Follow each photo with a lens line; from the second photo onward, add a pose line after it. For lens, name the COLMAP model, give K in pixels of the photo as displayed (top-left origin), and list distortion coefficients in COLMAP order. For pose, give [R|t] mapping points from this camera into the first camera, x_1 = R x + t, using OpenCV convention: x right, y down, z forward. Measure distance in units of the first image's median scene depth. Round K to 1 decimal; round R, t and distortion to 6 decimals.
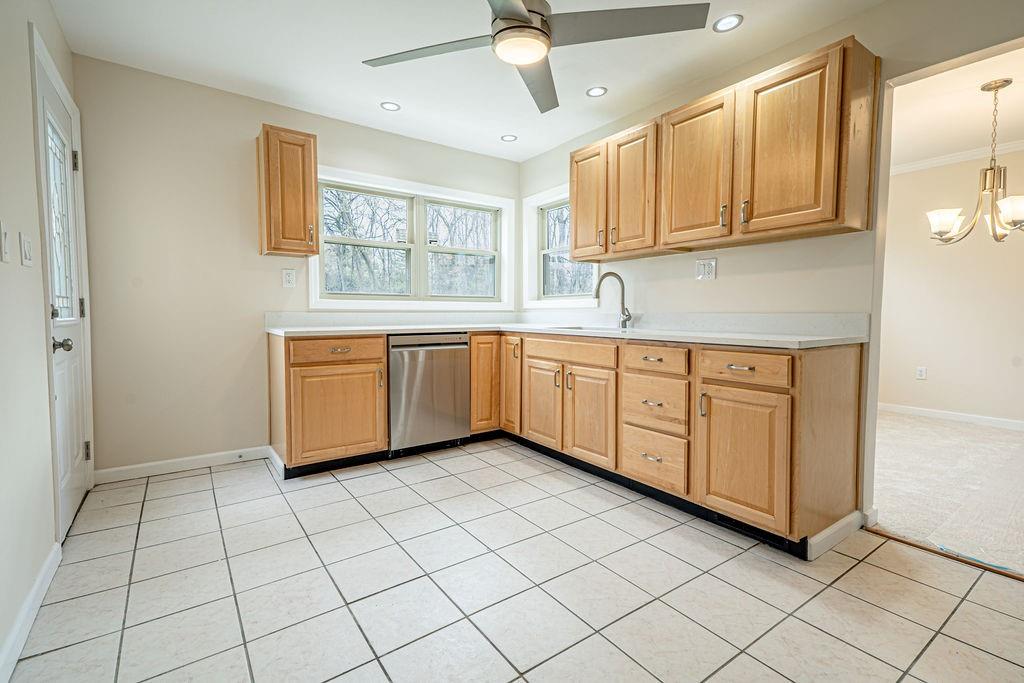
lens RADIAL K [[455.3, 0, 518.7], [0, 455.3, 333.2], [0, 0, 1]] dist [0.031950, -0.005367]
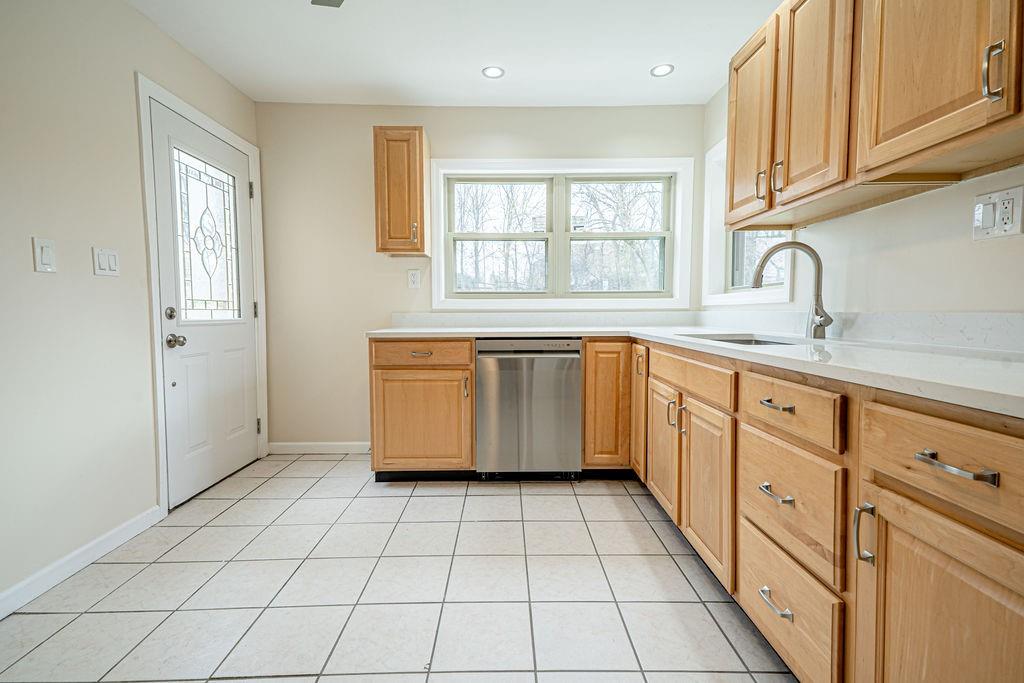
lens RADIAL K [[455.3, 0, 507.5], [0, 455.3, 335.5], [0, 0, 1]] dist [0.031950, -0.005367]
pose [[0.819595, 0.025621, -0.572370, 0.259470], [-0.021182, 0.999672, 0.014417, -0.015928], [0.572551, 0.000308, 0.819869, 0.327461]]
